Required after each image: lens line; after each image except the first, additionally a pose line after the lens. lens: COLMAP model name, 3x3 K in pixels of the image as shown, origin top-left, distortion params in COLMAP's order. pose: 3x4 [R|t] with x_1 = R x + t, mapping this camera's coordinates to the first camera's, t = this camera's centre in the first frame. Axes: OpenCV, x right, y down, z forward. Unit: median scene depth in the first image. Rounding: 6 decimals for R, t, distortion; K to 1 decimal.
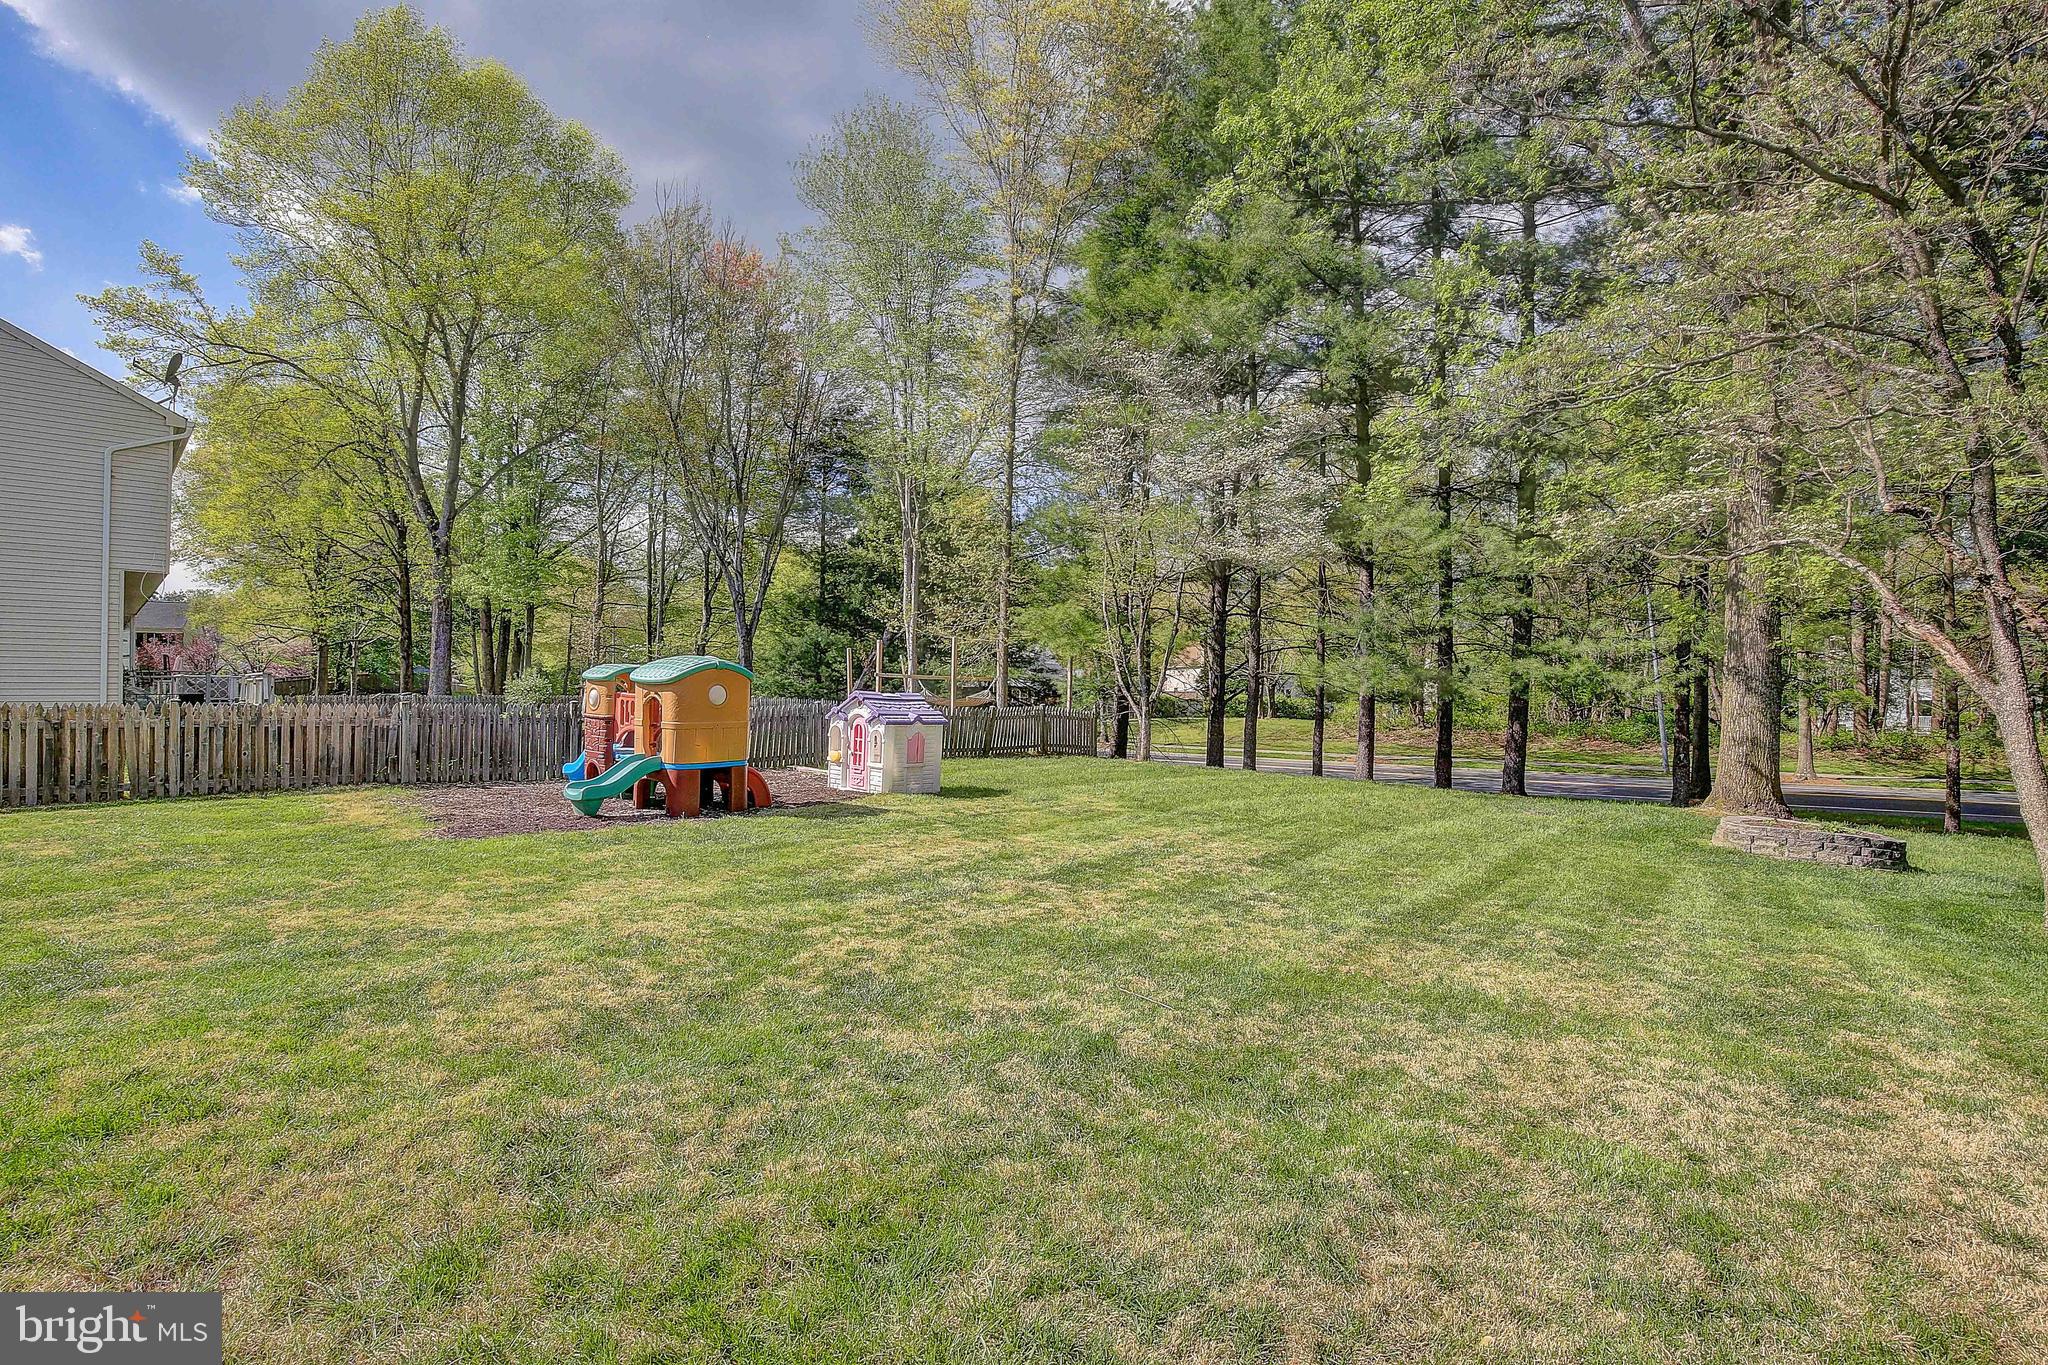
lens RADIAL K [[892.1, 0, 1024.0], [0, 892.1, 682.5], [0, 0, 1]] dist [-0.028778, -0.000279]
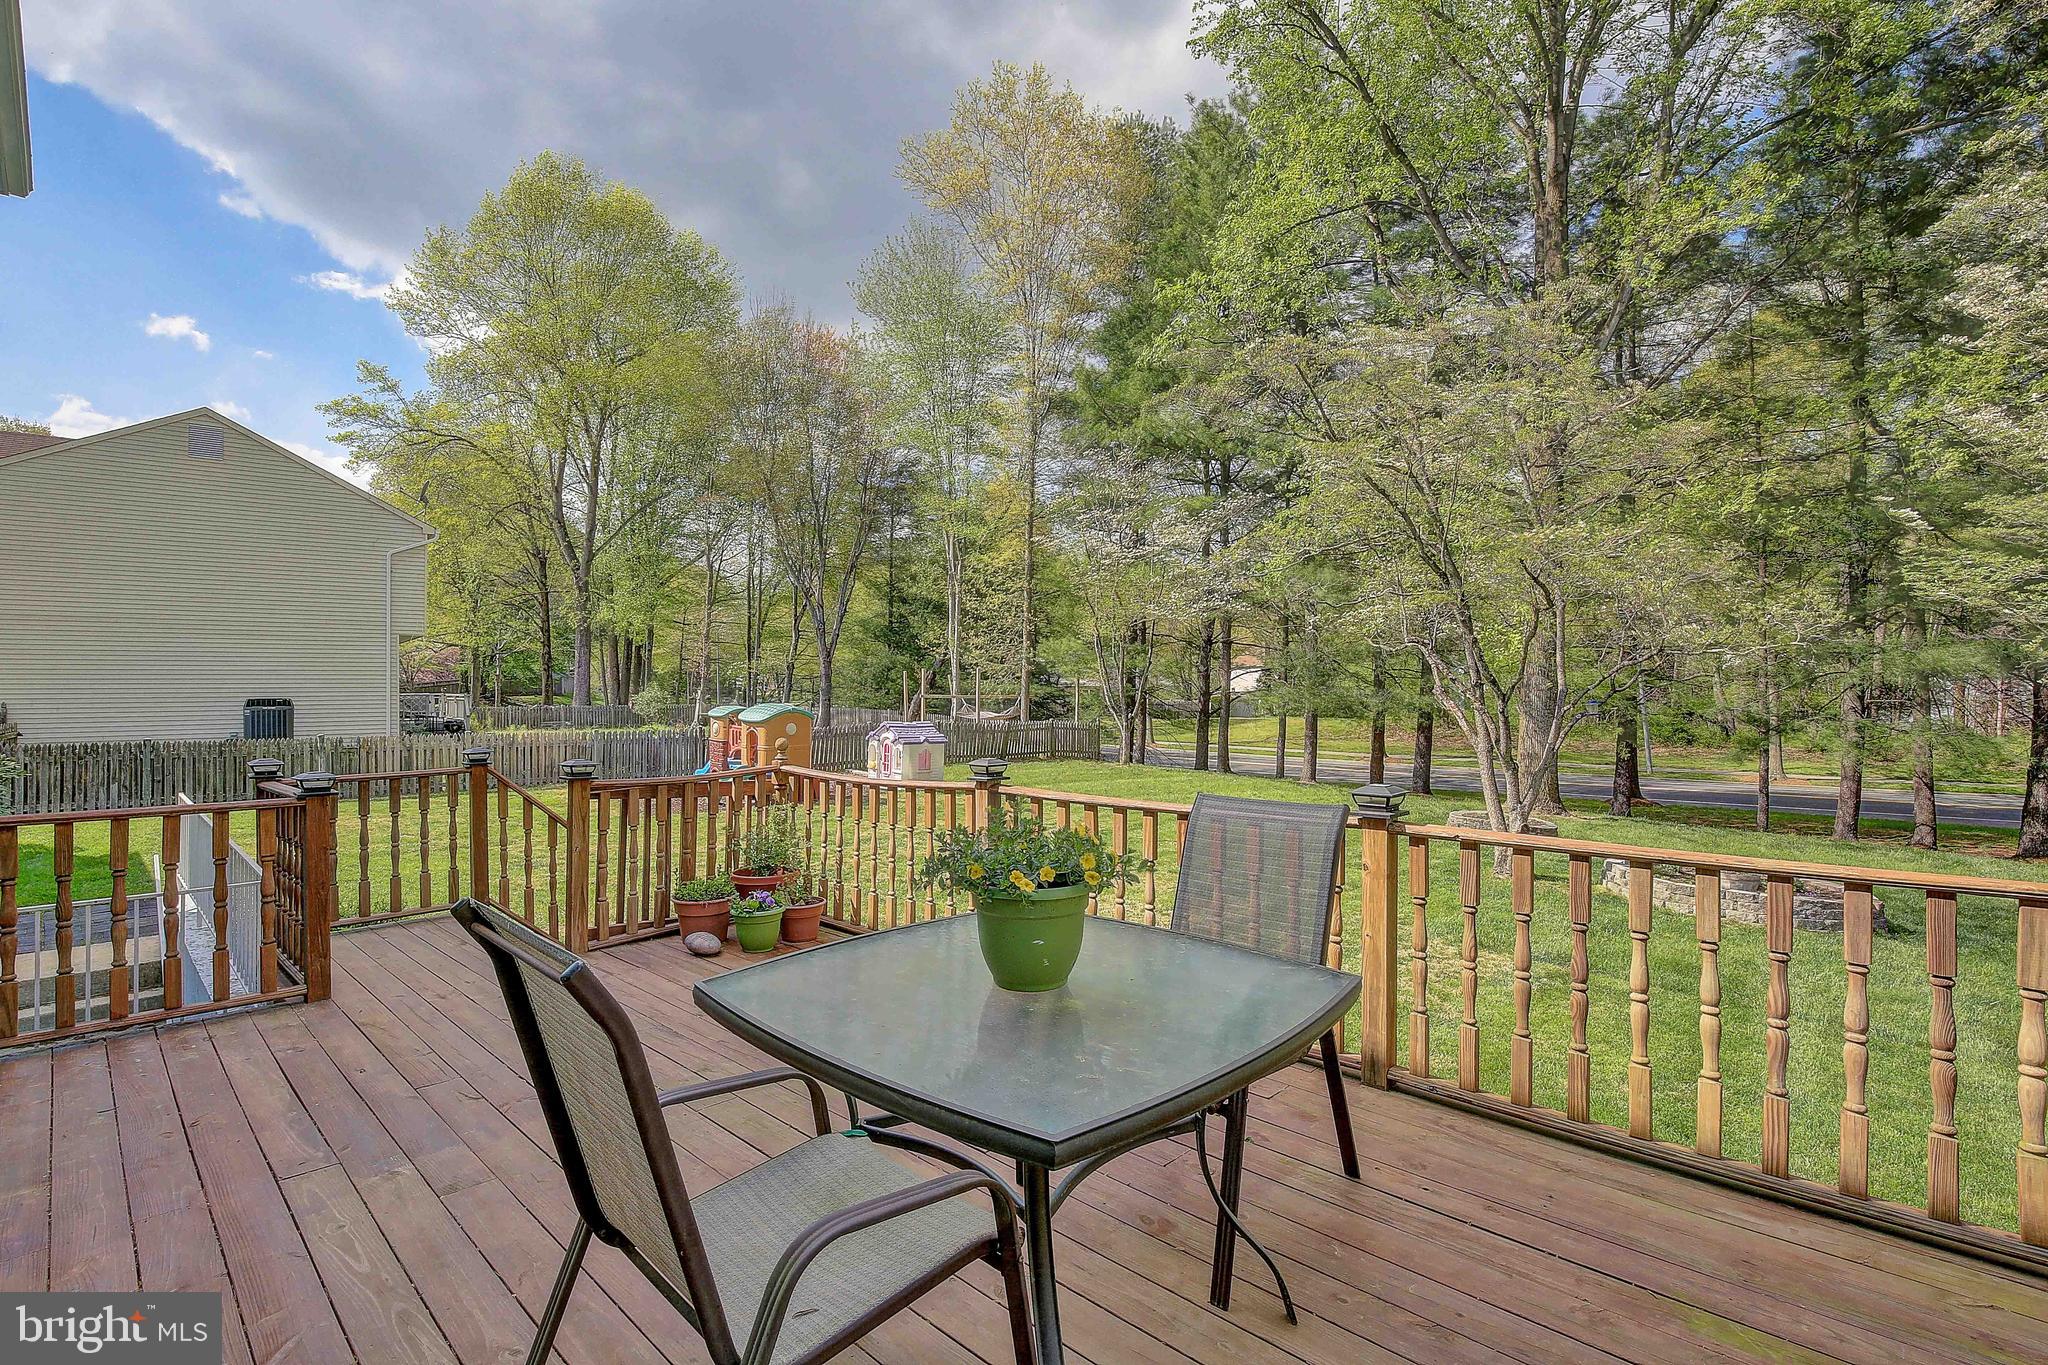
lens RADIAL K [[892.1, 0, 1024.0], [0, 892.1, 682.5], [0, 0, 1]] dist [-0.028778, -0.000279]
pose [[0.994950, -0.006302, -0.100170, 0.086637], [0.007033, 0.999951, 0.006950, -0.028840], [0.100121, -0.007619, 0.994946, -0.205127]]
